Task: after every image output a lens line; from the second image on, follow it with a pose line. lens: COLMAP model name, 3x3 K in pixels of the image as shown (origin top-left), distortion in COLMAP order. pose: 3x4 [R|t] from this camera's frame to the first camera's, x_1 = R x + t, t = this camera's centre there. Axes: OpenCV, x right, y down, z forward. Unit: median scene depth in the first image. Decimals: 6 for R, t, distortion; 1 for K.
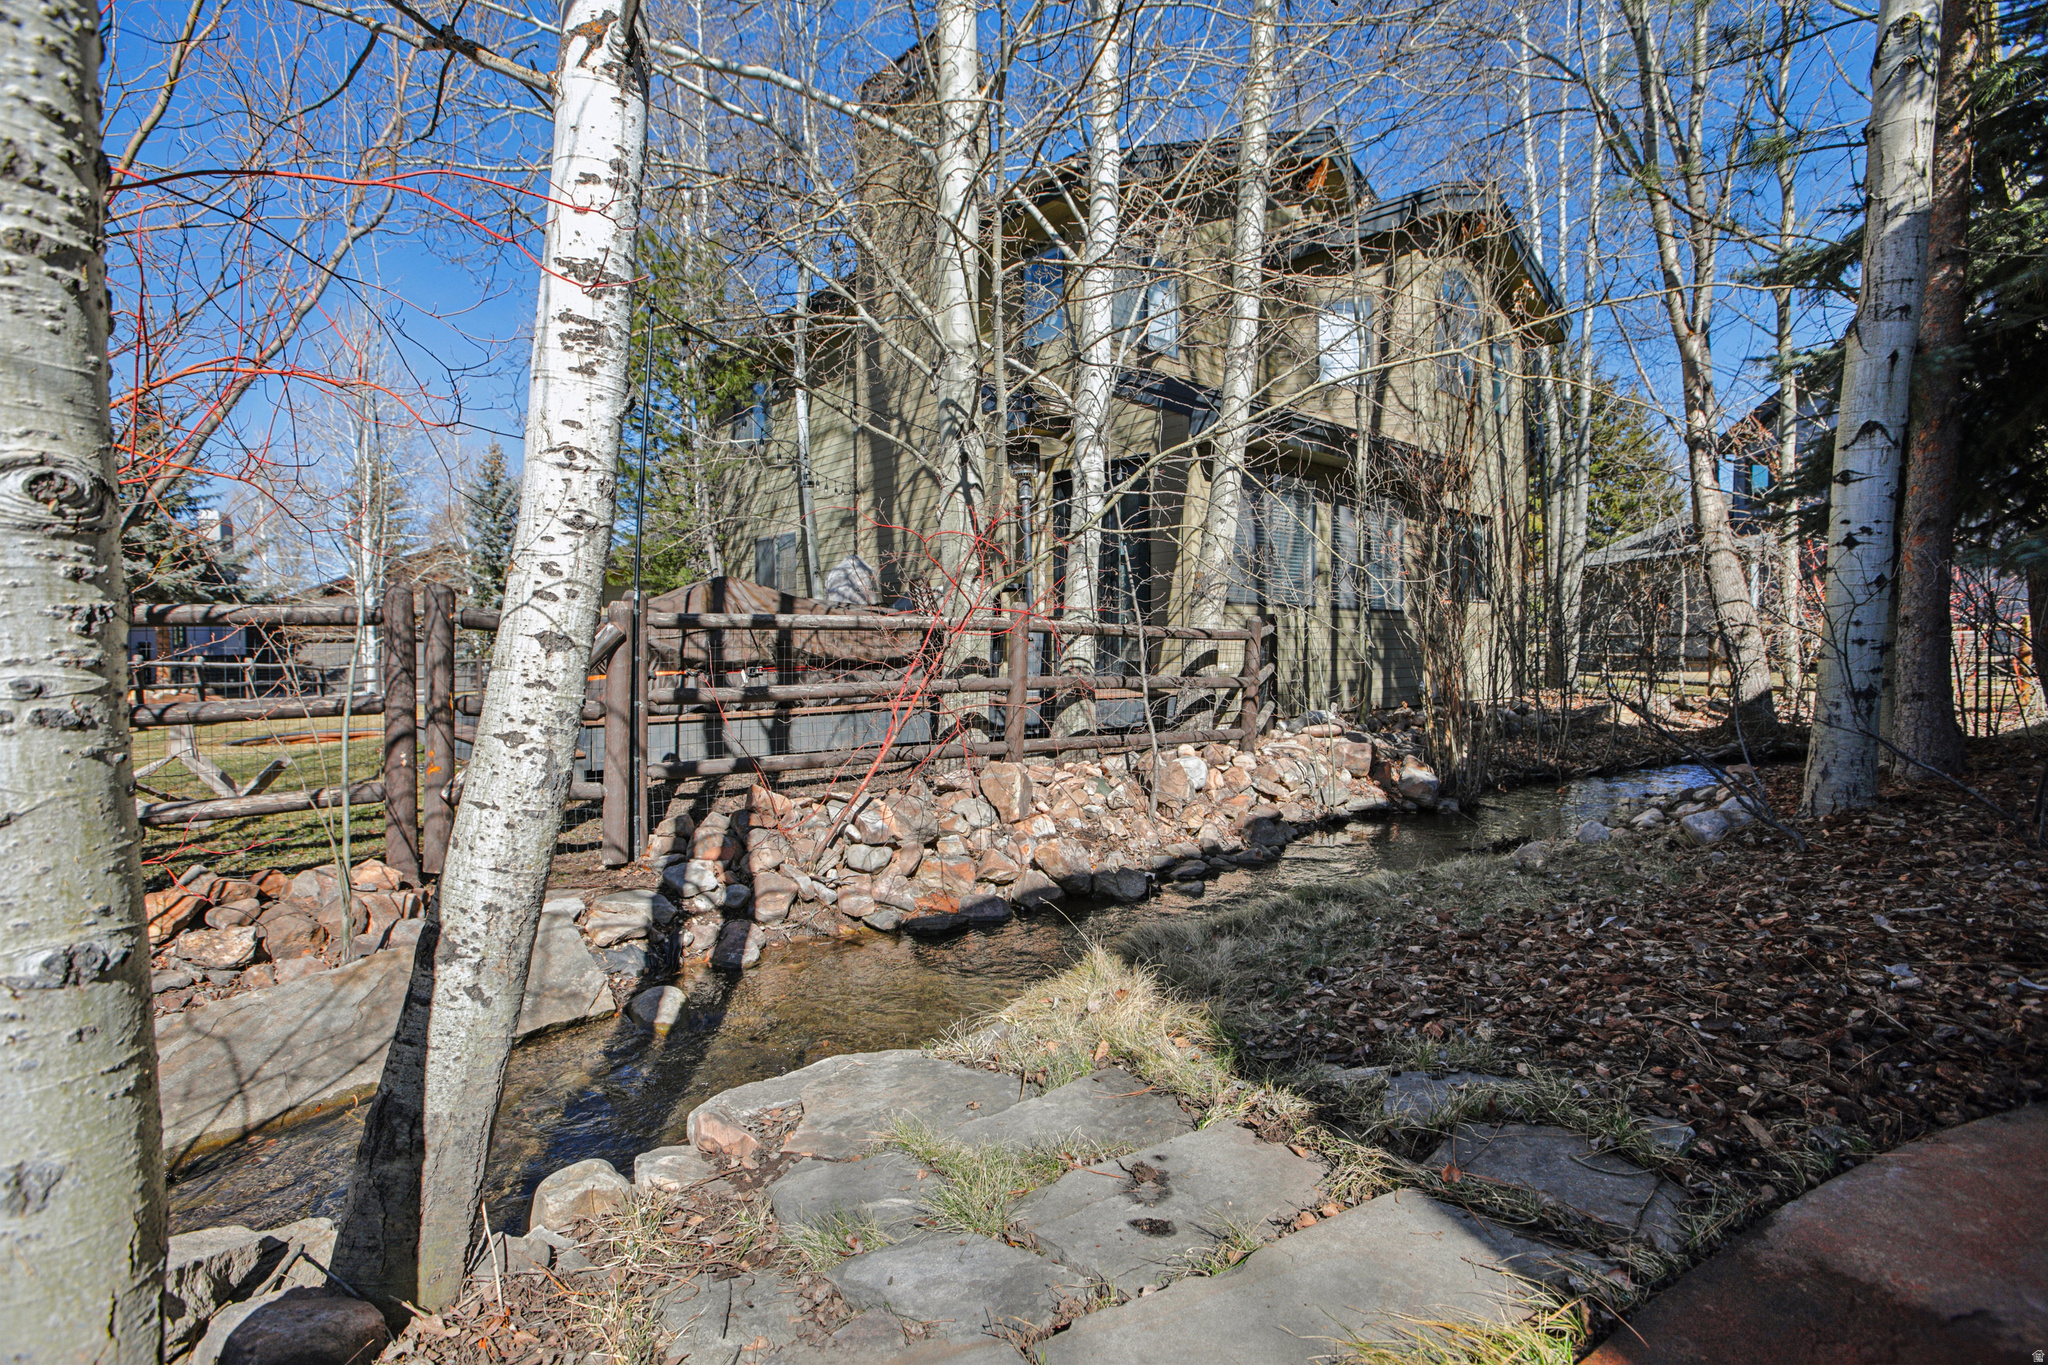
lens RADIAL K [[970.8, 0, 1024.0], [0, 970.8, 682.5], [0, 0, 1]] dist [-0.054899, 0.023460]
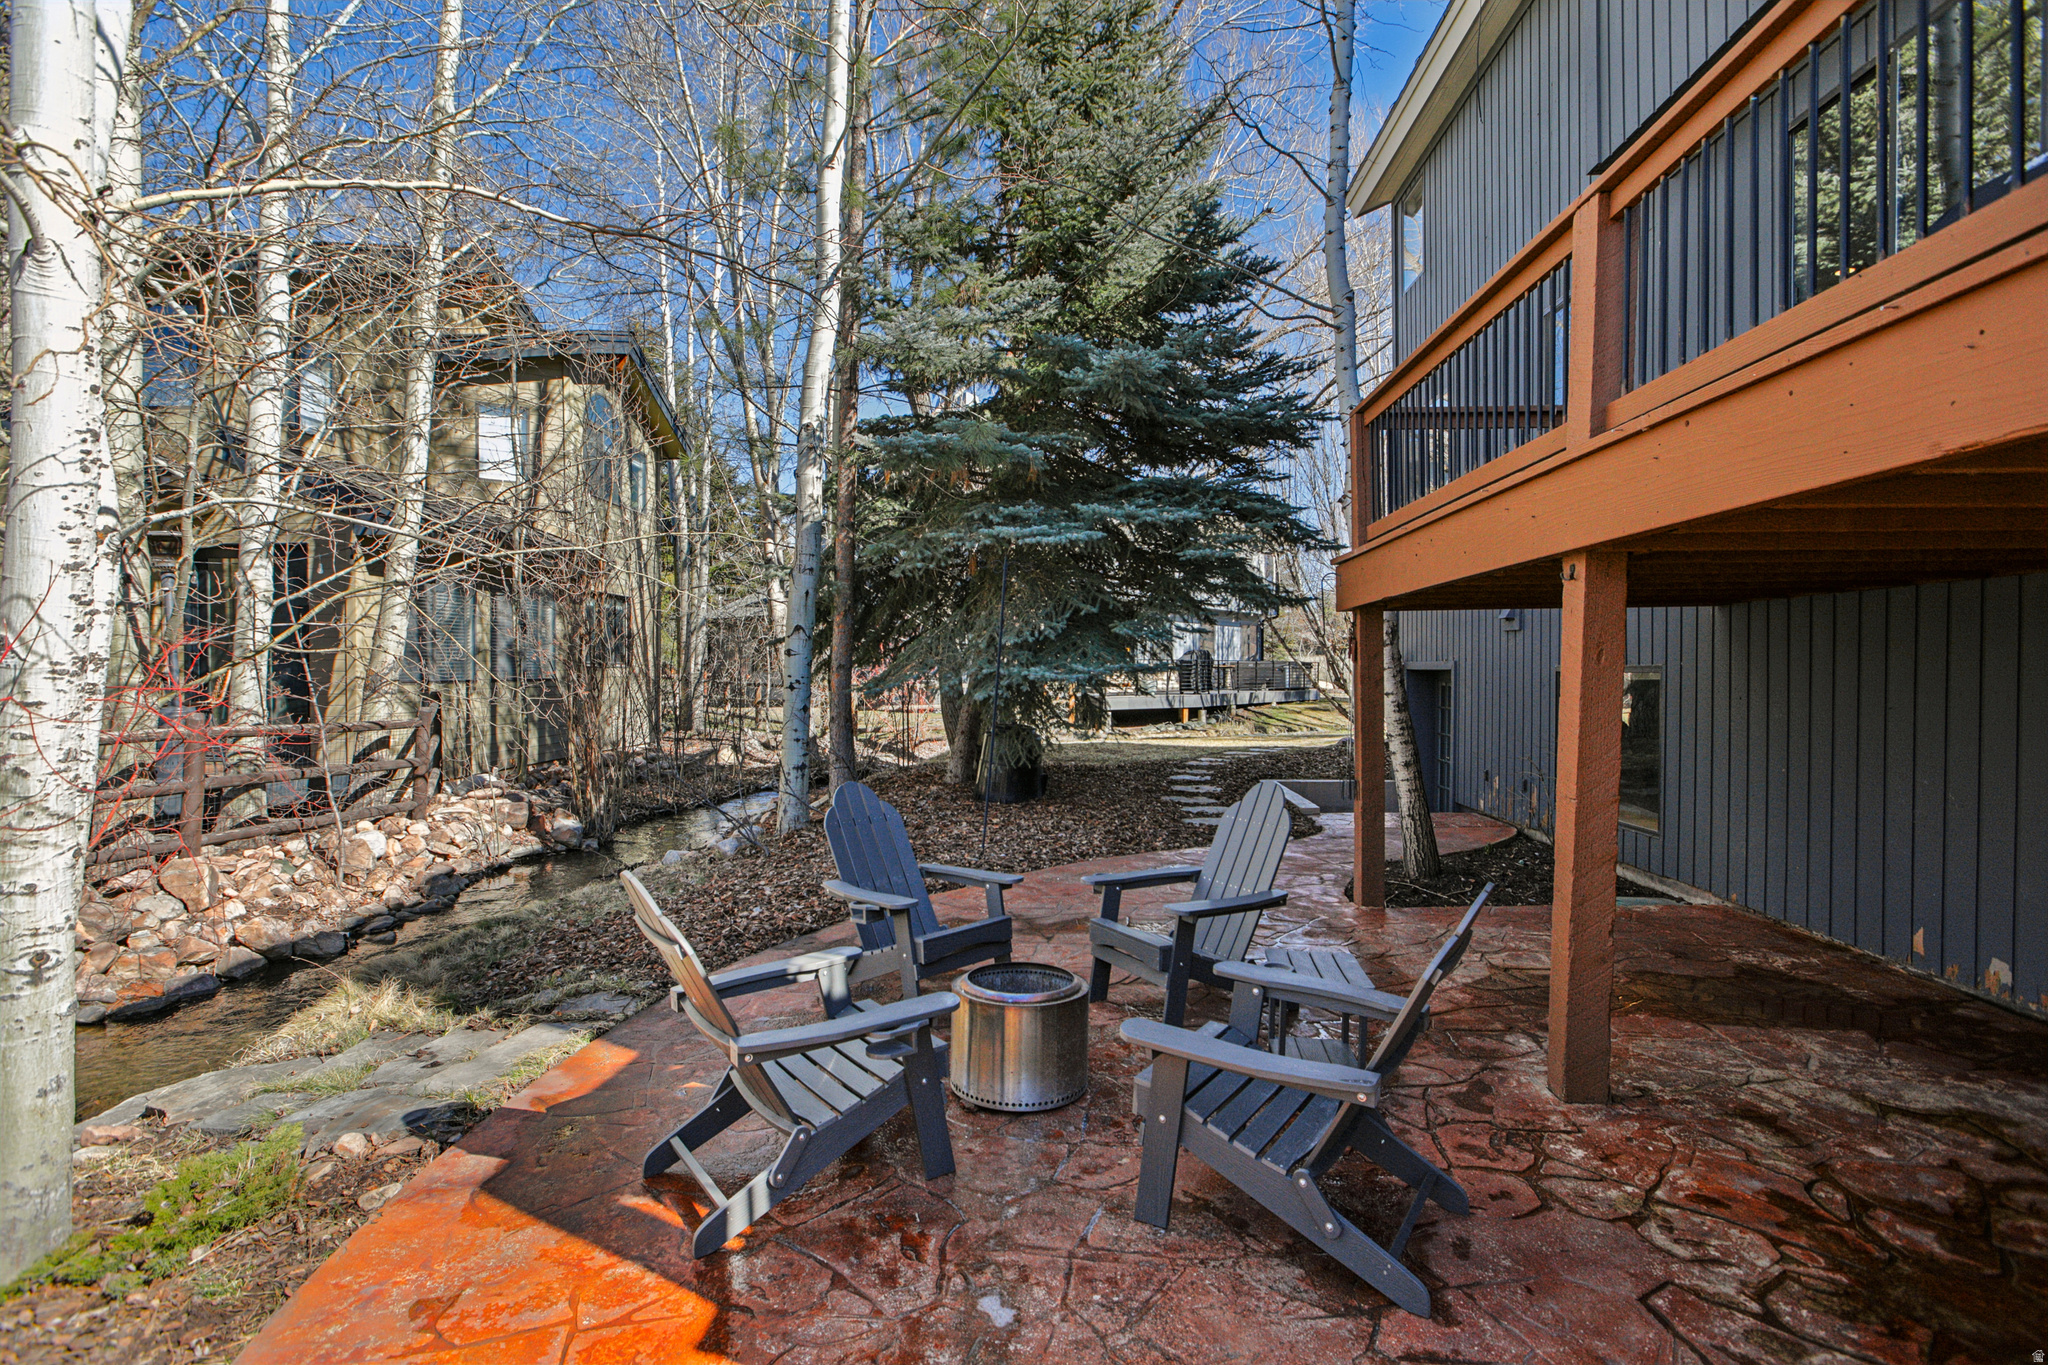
lens RADIAL K [[970.8, 0, 1024.0], [0, 970.8, 682.5], [0, 0, 1]] dist [-0.054899, 0.023460]
pose [[0.681542, -0.006628, 0.731749, -0.123166], [0.022580, 0.999673, -0.011975, -0.068373], [-0.731431, 0.024684, 0.681469, -0.362188]]
